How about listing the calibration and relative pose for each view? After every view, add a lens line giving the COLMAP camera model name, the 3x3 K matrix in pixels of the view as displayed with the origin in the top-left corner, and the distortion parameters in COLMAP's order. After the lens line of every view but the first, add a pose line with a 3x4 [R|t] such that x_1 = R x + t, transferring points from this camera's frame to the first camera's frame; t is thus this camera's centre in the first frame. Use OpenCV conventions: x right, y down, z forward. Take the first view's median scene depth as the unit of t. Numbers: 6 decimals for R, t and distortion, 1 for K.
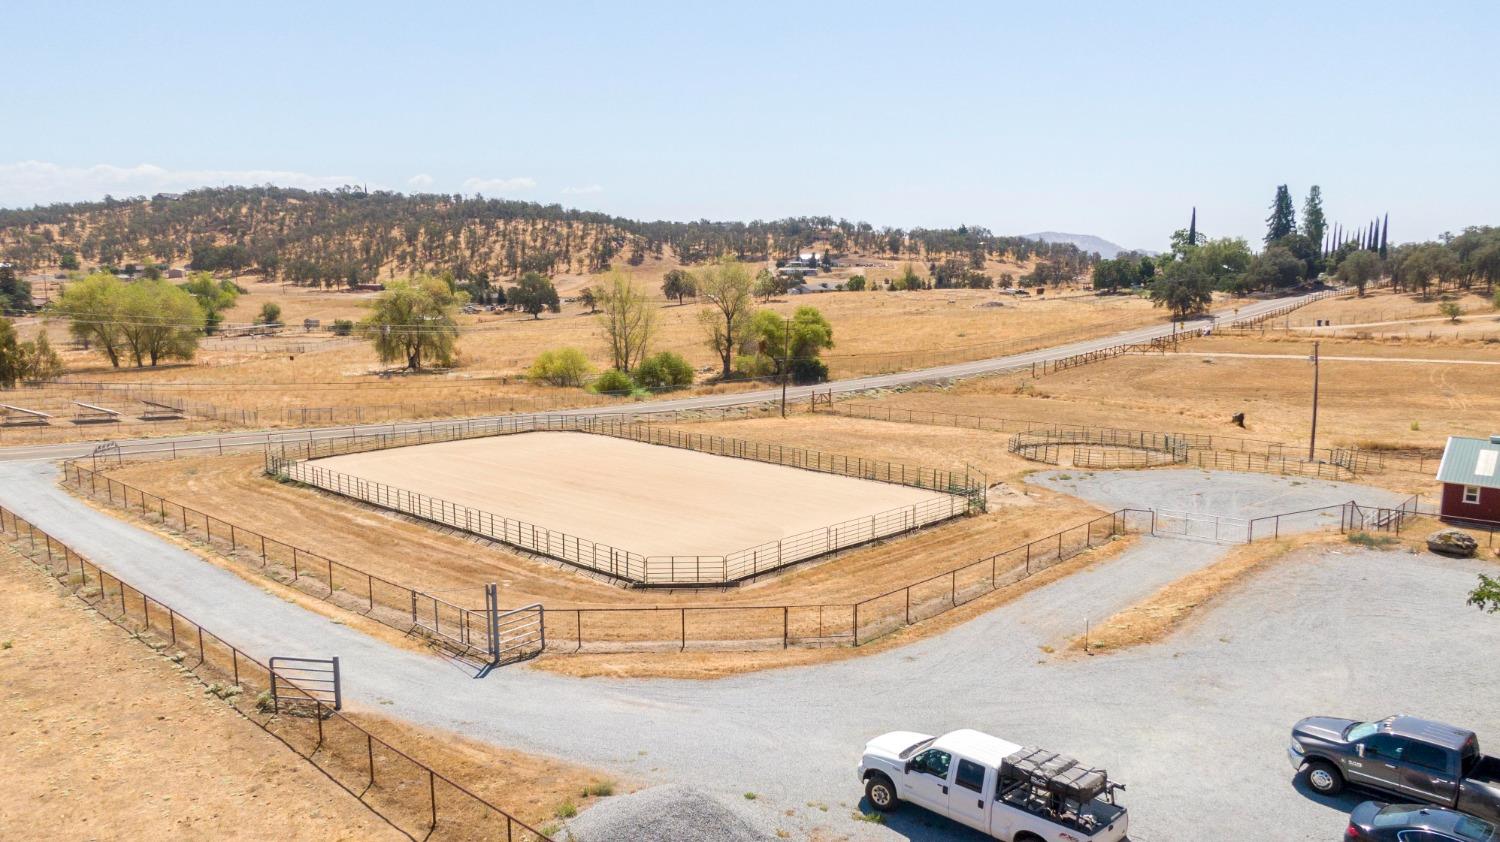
lens RADIAL K [[1069.4, 0, 743.9], [0, 1069.4, 425.4], [0, 0, 1]] dist [0.023617, -0.038361]
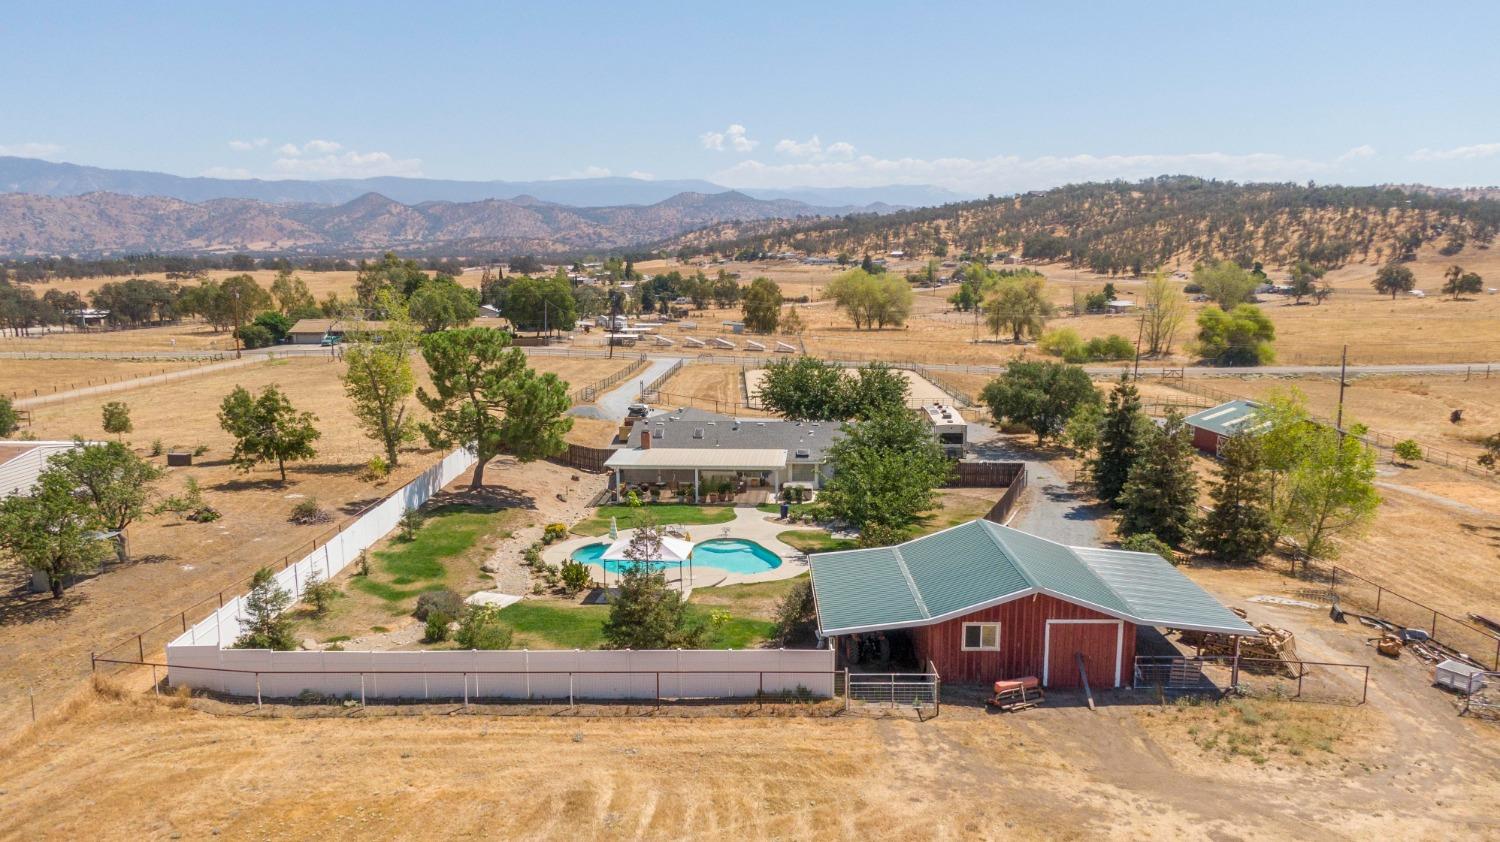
lens RADIAL K [[1069.4, 0, 755.3], [0, 1069.4, 420.8], [0, 0, 1]] dist [0.023617, -0.038361]
pose [[0.709513, 0.113315, -0.695522, 0.129581], [-0.105013, 0.992968, 0.054650, 0.003038], [0.696824, 0.034264, 0.716423, -0.066480]]
